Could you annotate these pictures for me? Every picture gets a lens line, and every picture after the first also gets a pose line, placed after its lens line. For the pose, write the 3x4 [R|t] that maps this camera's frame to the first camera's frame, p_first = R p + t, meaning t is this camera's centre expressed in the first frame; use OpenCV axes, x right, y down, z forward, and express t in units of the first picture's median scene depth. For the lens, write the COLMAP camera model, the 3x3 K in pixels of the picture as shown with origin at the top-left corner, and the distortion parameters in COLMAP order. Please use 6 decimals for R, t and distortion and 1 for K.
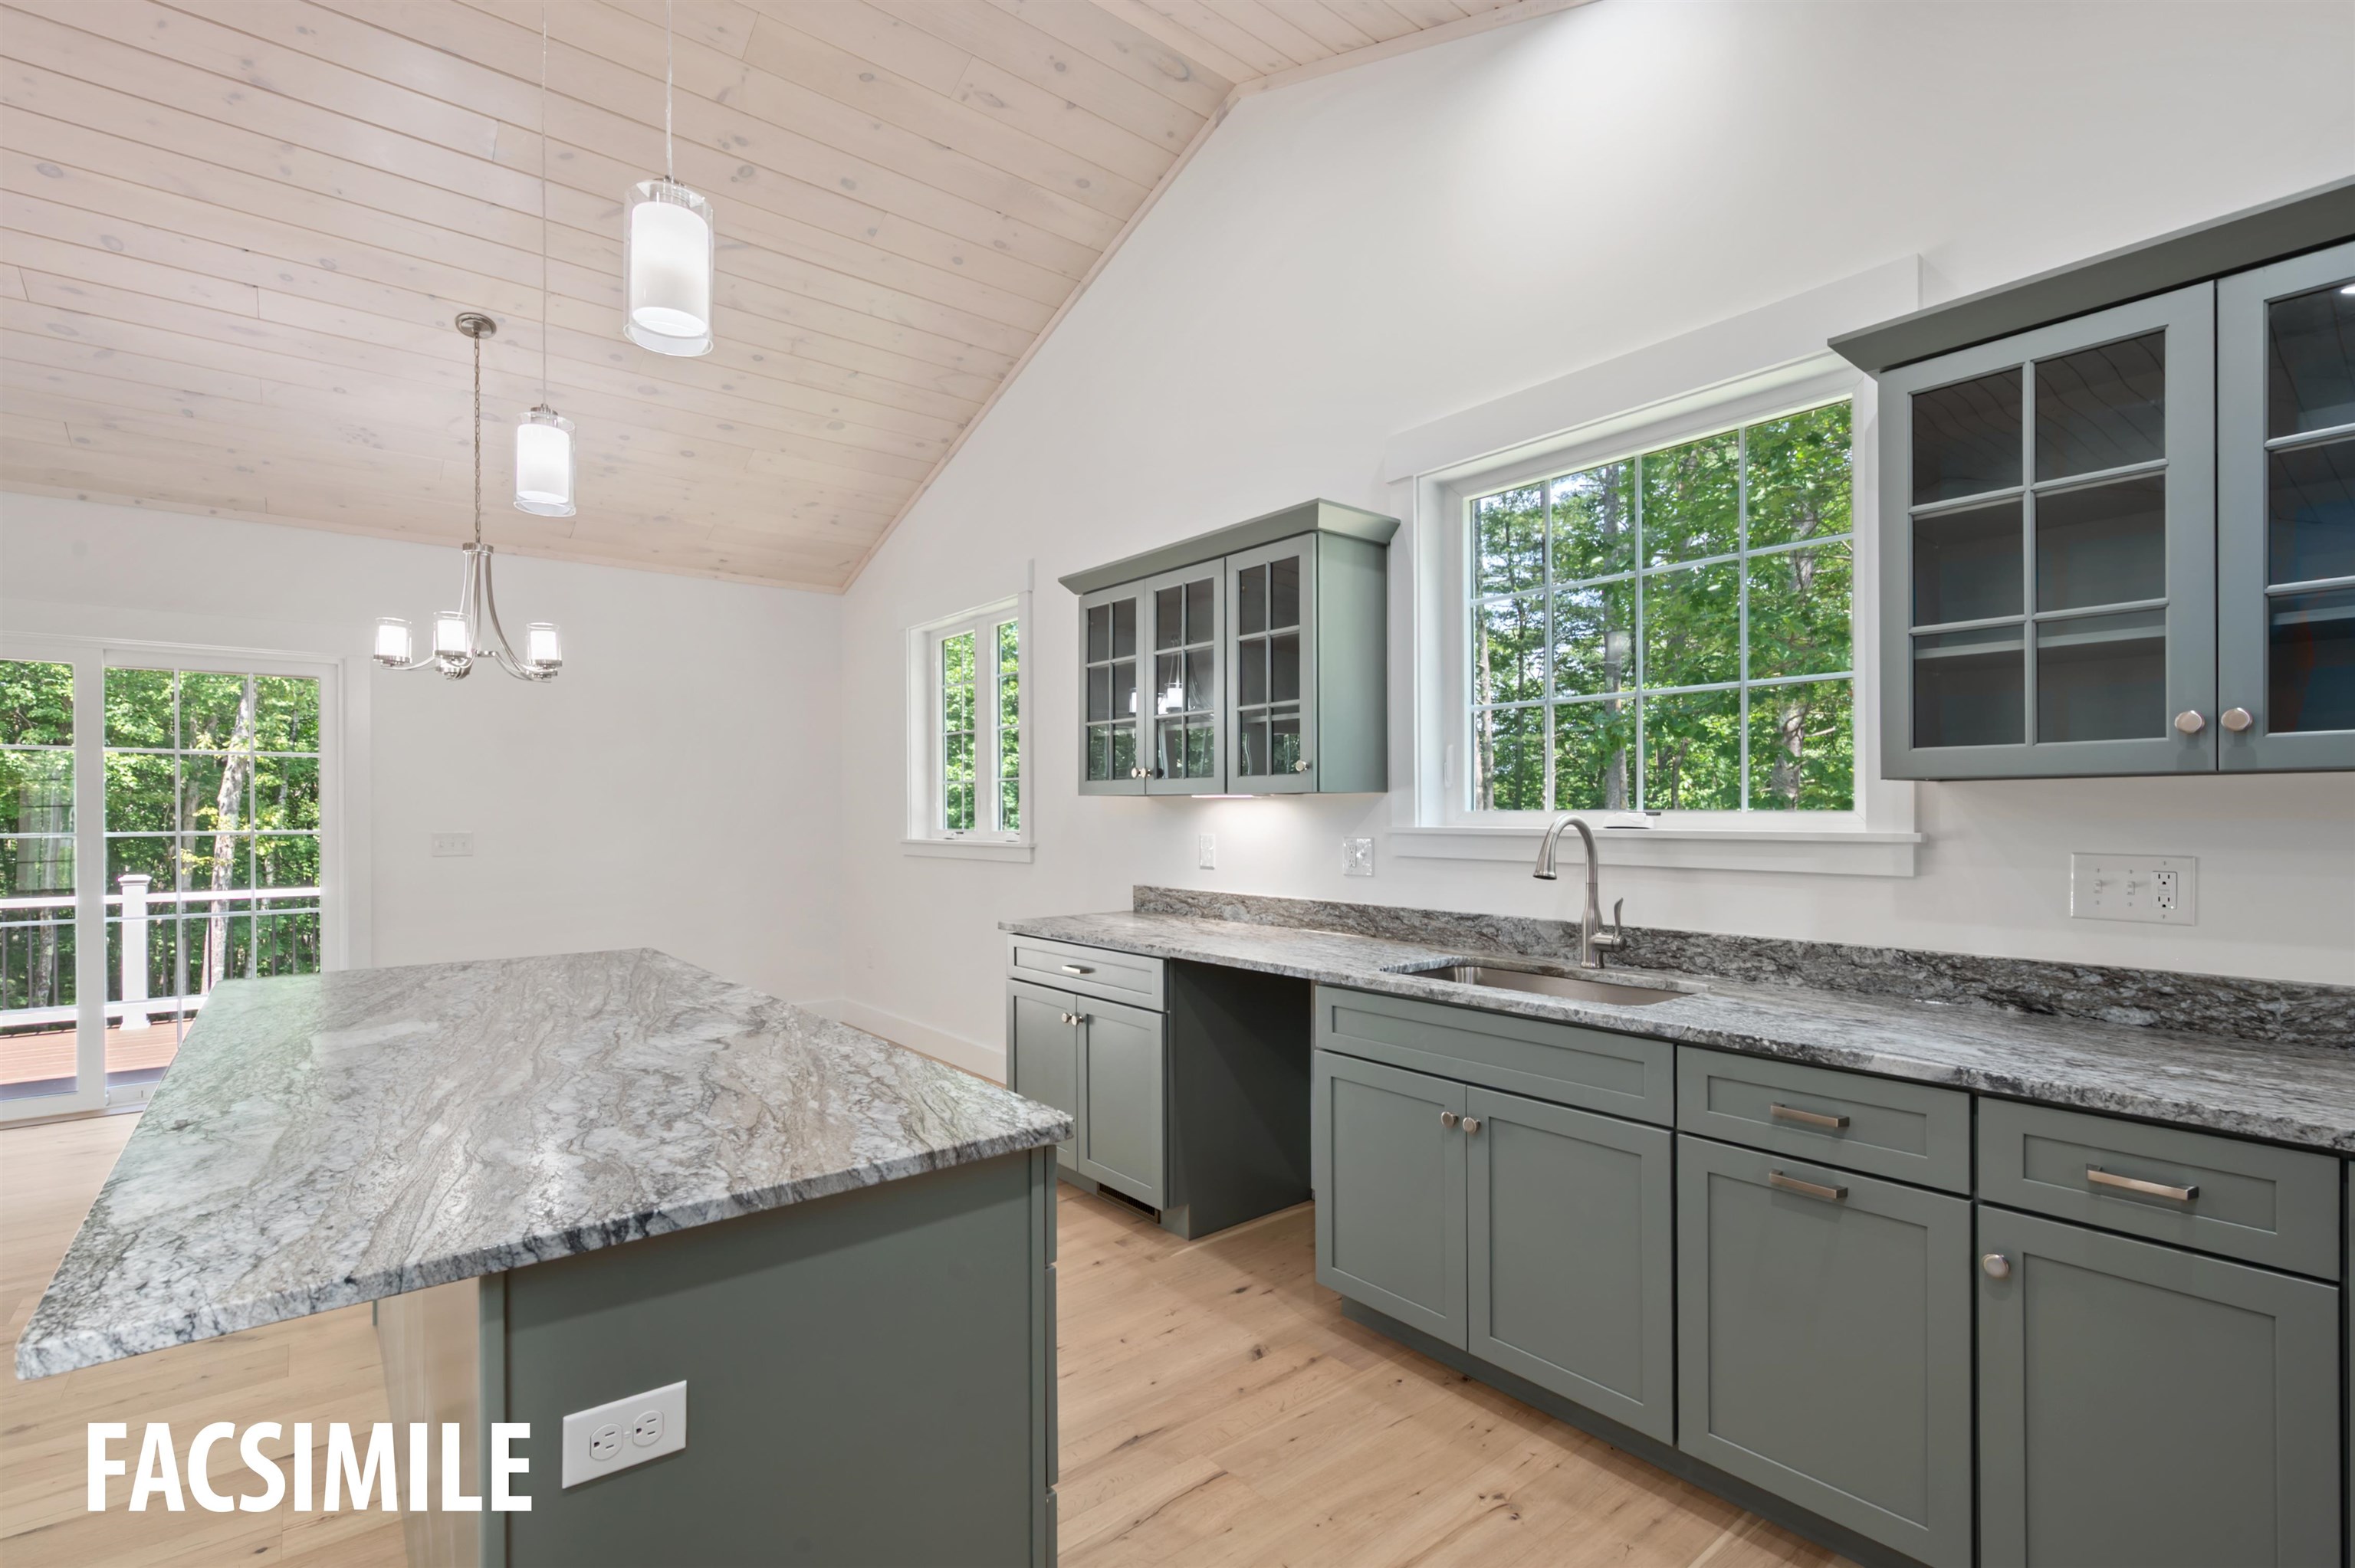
lens RADIAL K [[1072.4, 0, 1171.9], [0, 1072.4, 812.4], [0, 0, 1]] dist [0.000373, -0.000288]
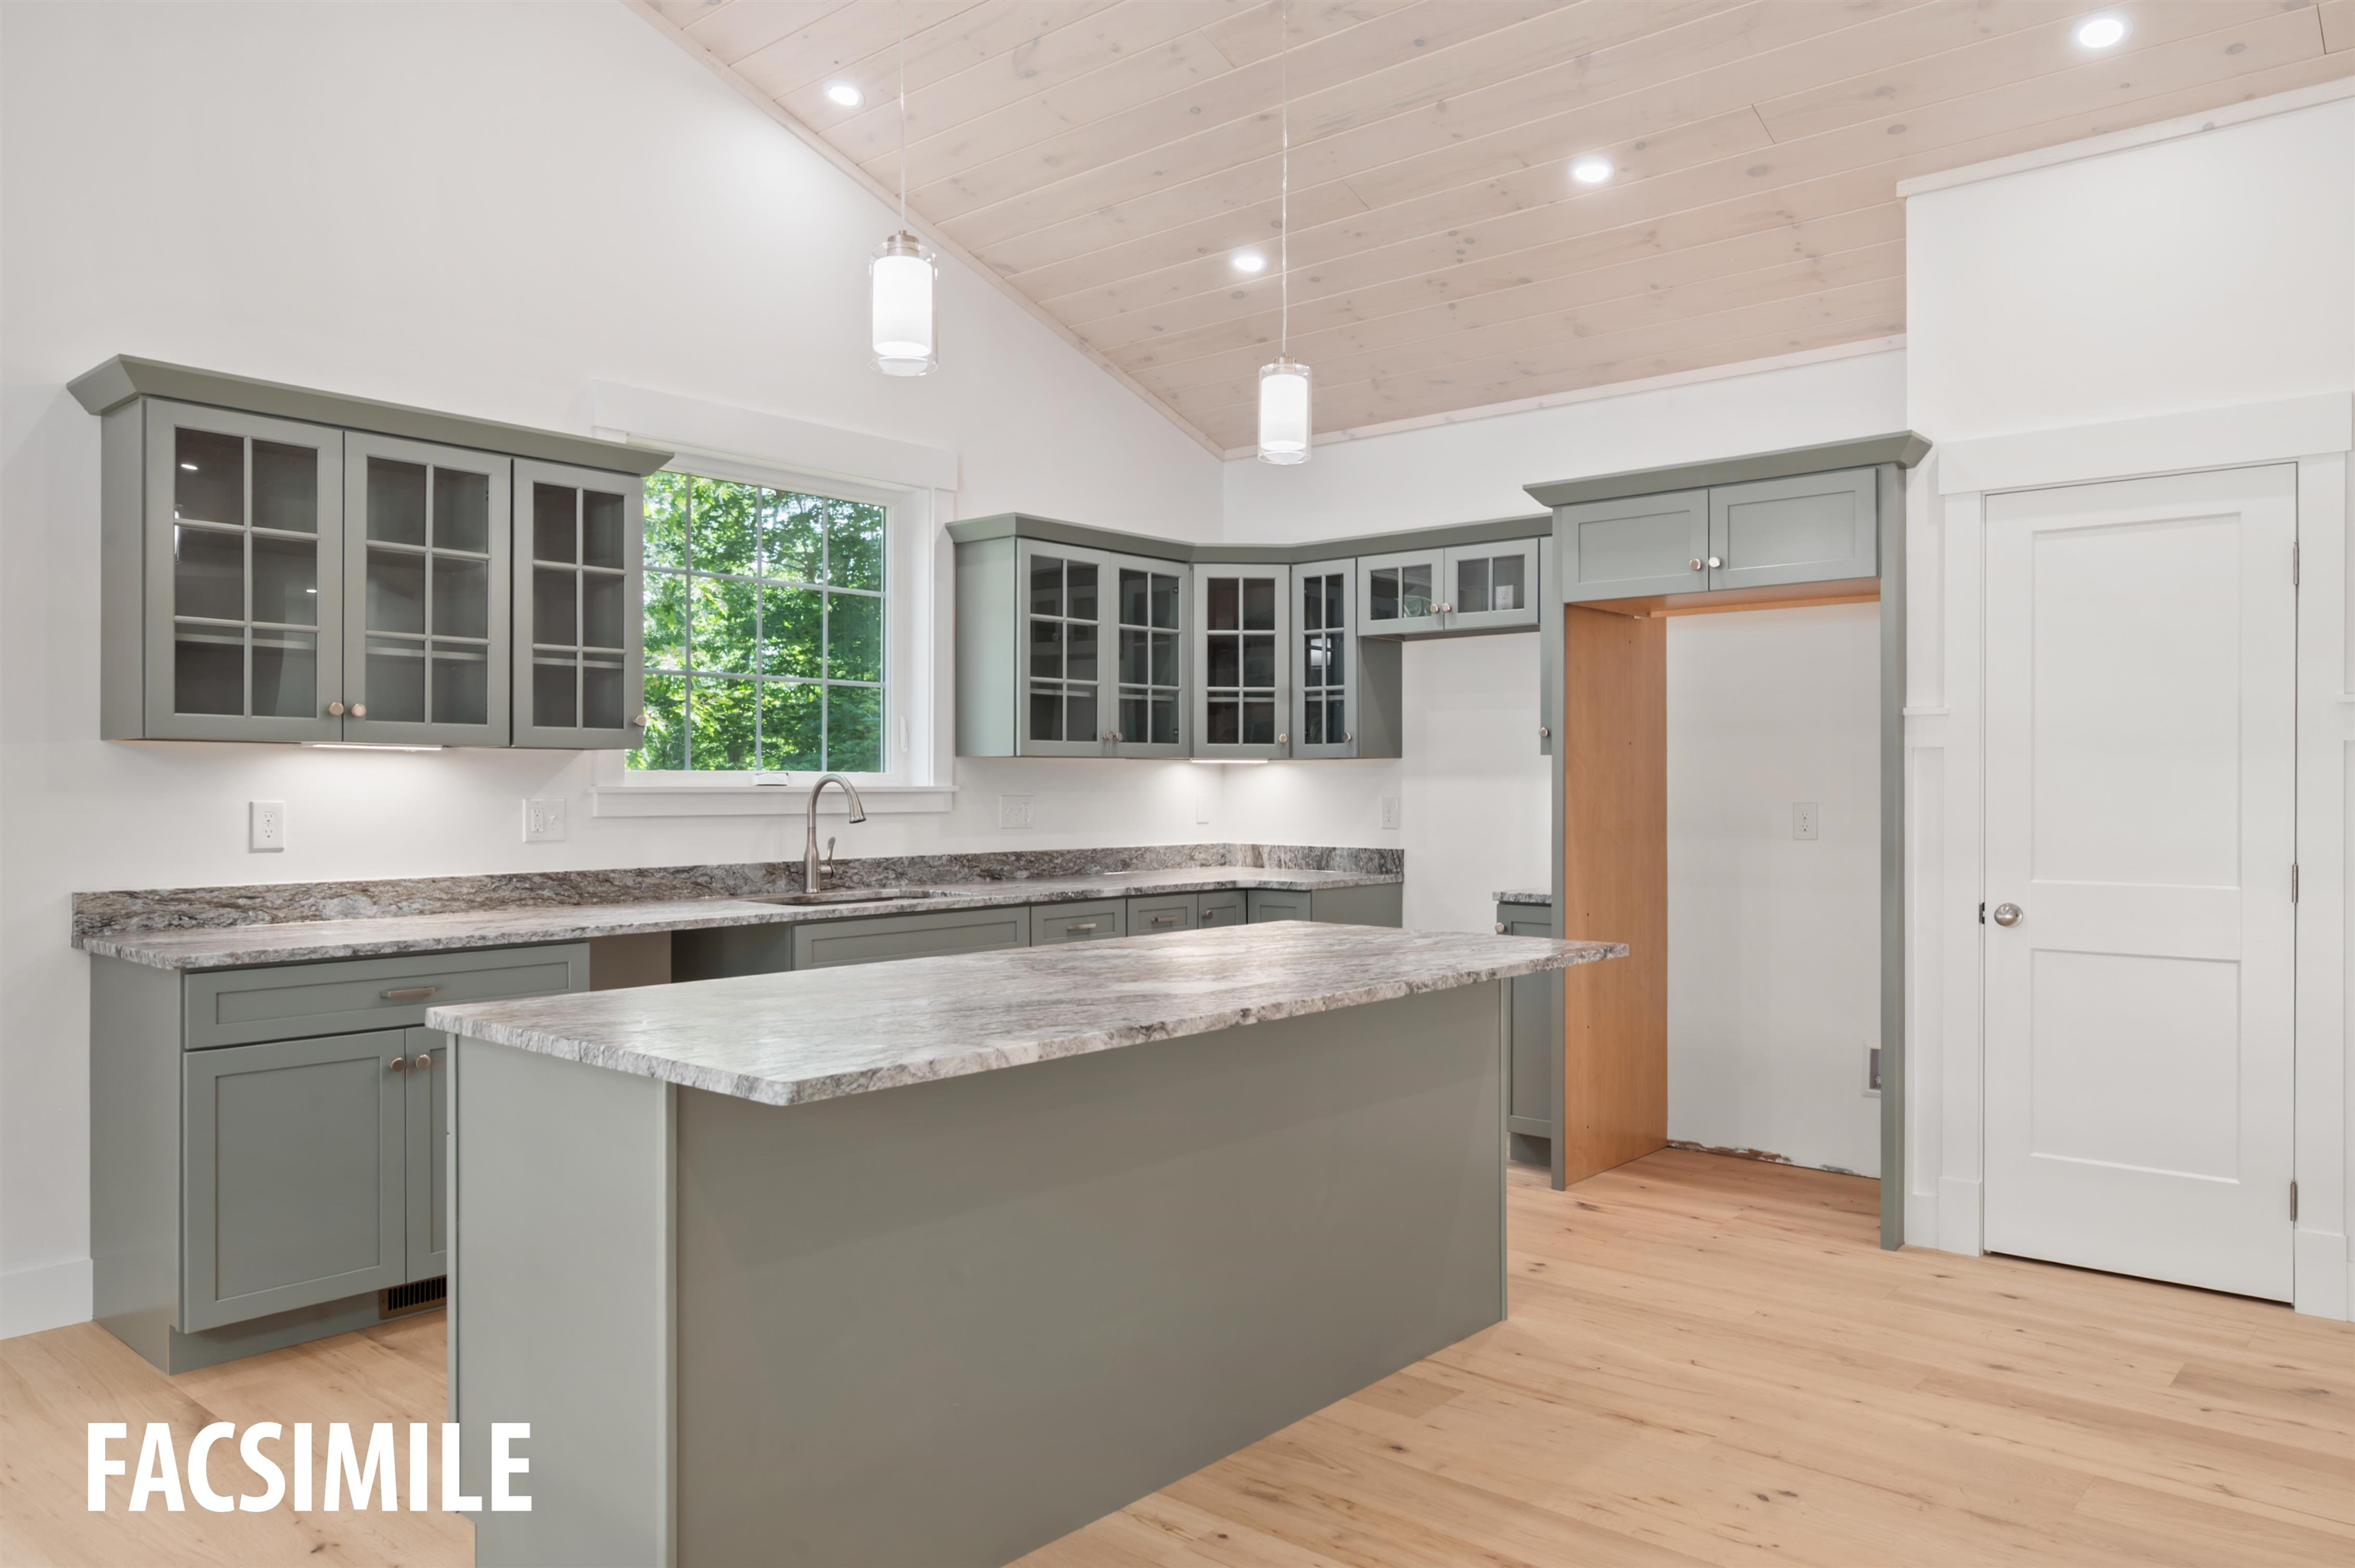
lens RADIAL K [[1616.1, 0, 1177.5], [0, 1616.1, 784.0], [0, 0, 1]] dist [0.002573, -0.000663]
pose [[-0.173855, 0.003356, 0.984765, -1.333733], [0.001474, 0.999994, -0.003148, 0.016920], [-0.984770, 0.000904, -0.173859, 0.757477]]
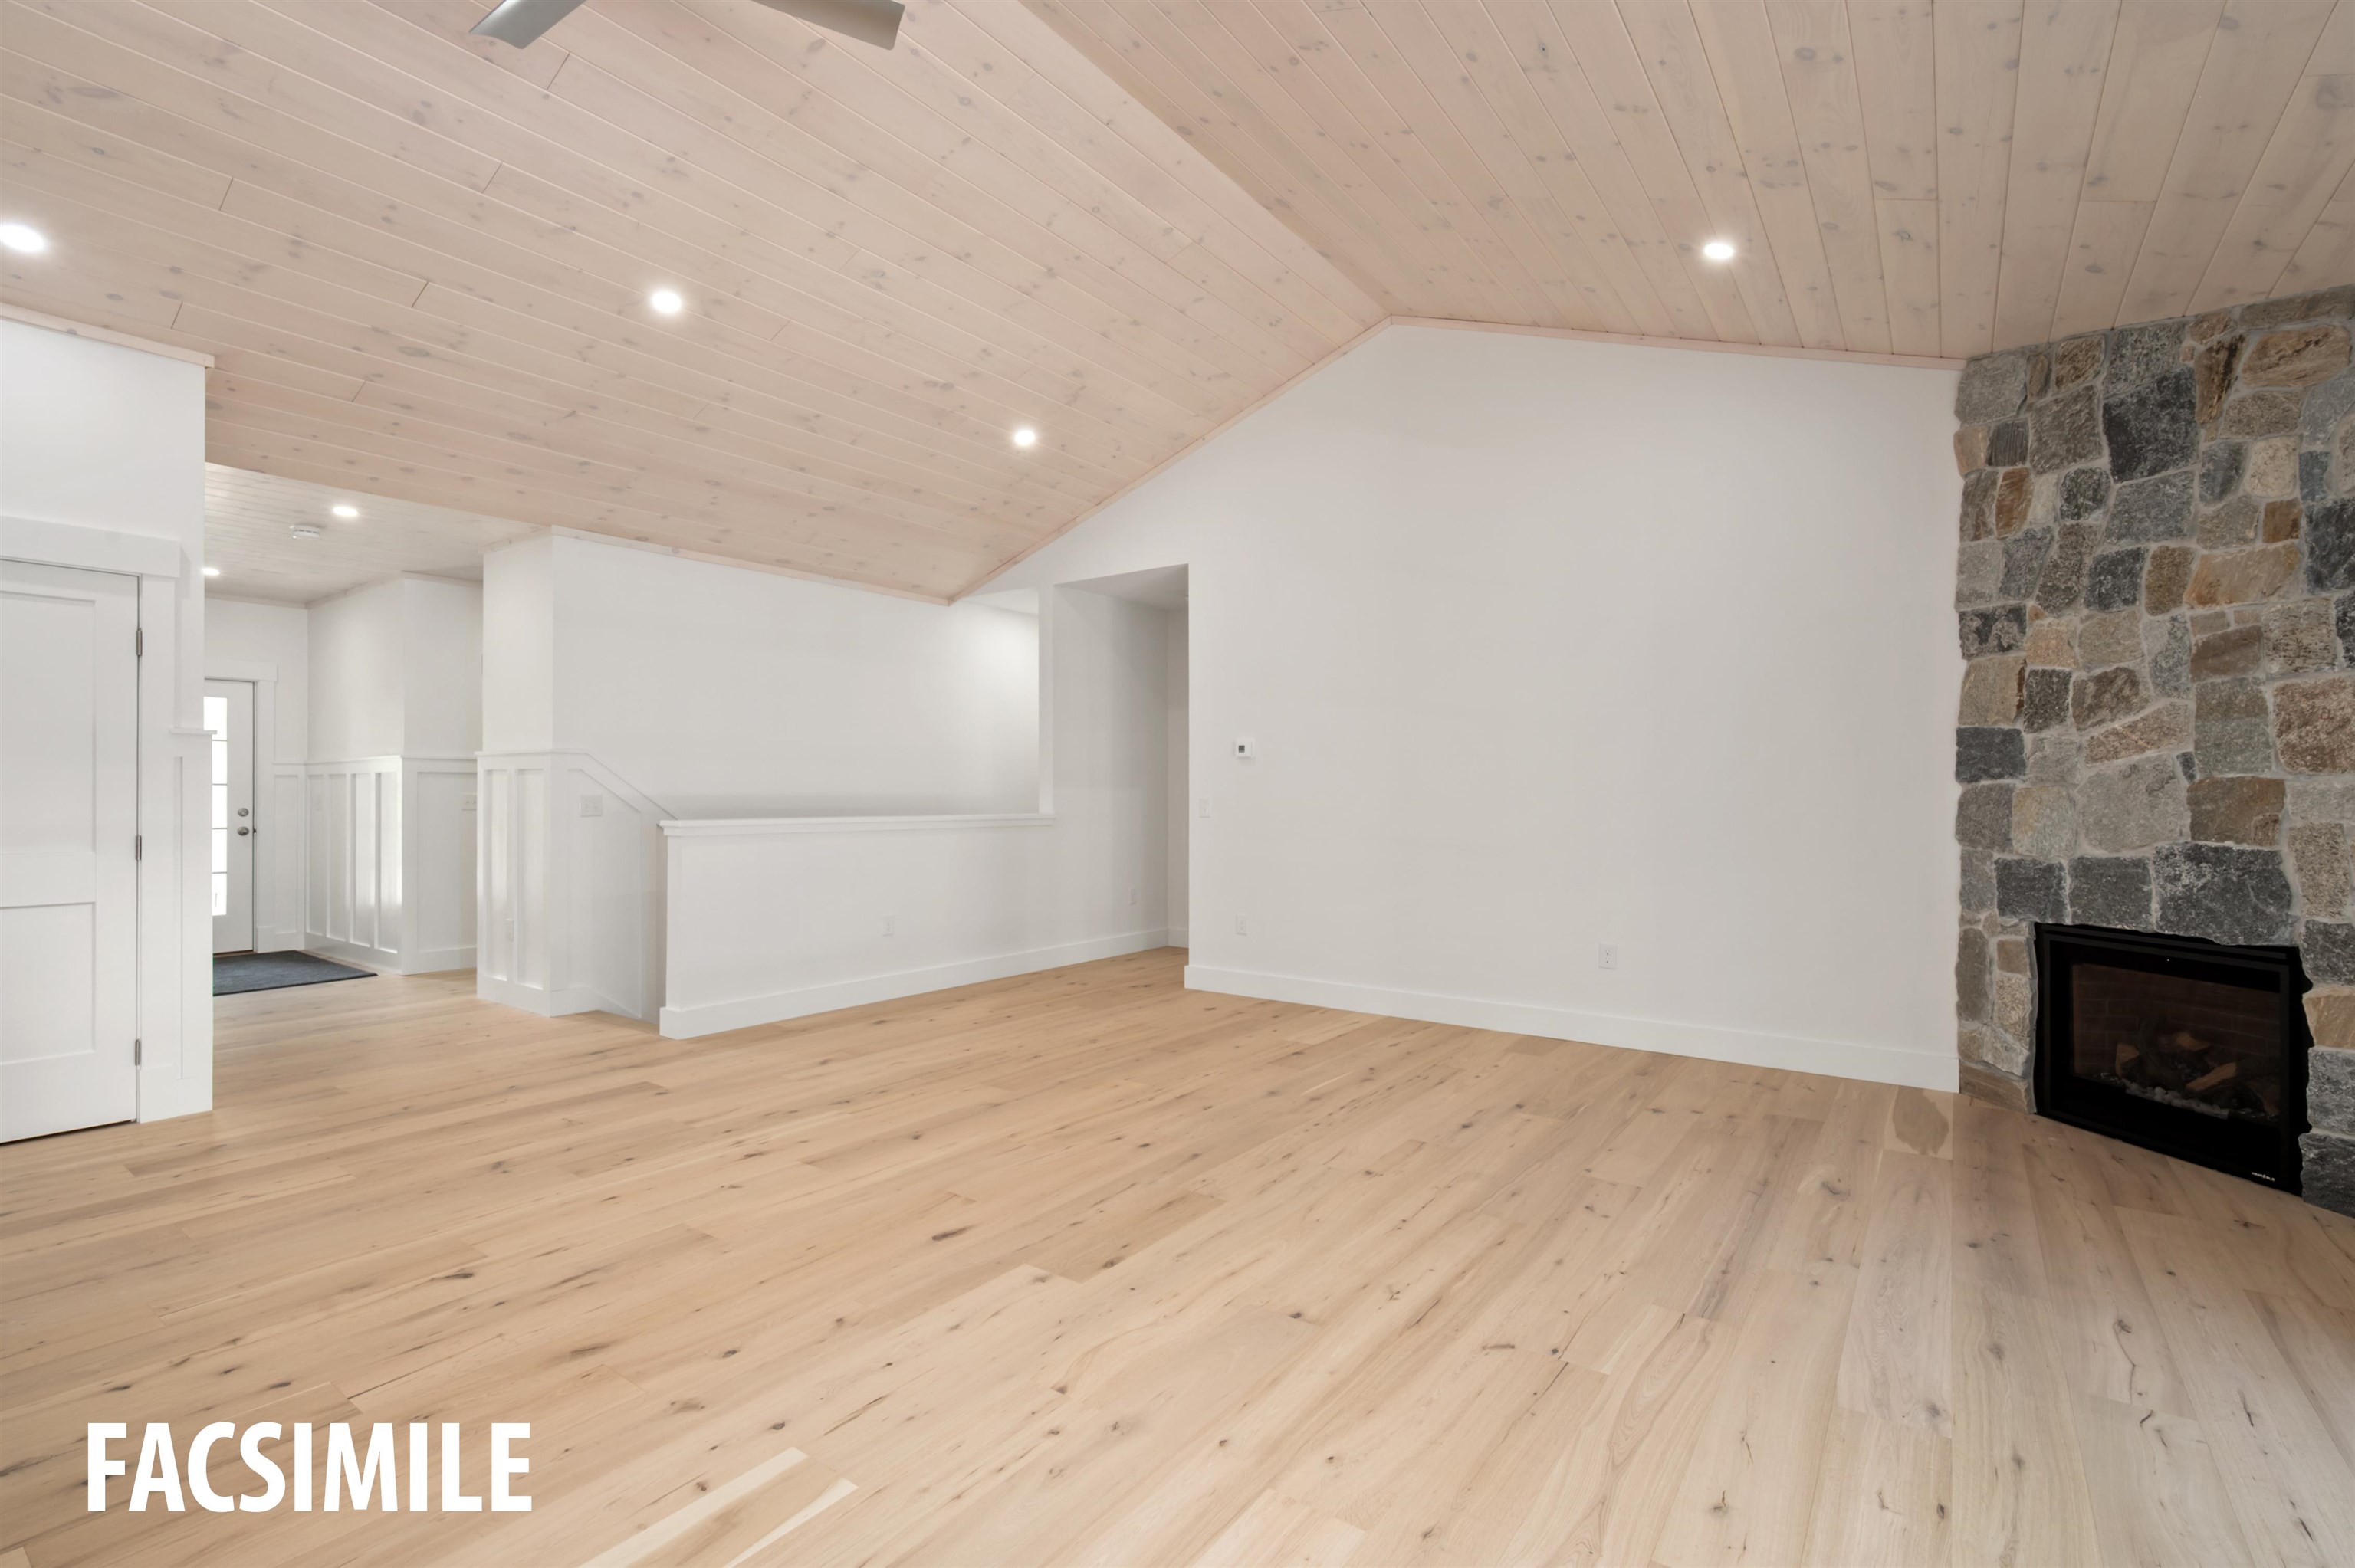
lens RADIAL K [[1062.3, 0, 1173.0], [0, 1062.3, 793.8], [0, 0, 1]] dist [-0.000138, 0.000115]
pose [[-0.967264, -0.000182, -0.253773, -1.138262], [-0.000374, 1.000000, 0.000709, 0.024705], [0.253773, 0.000781, -0.967263, 1.223862]]
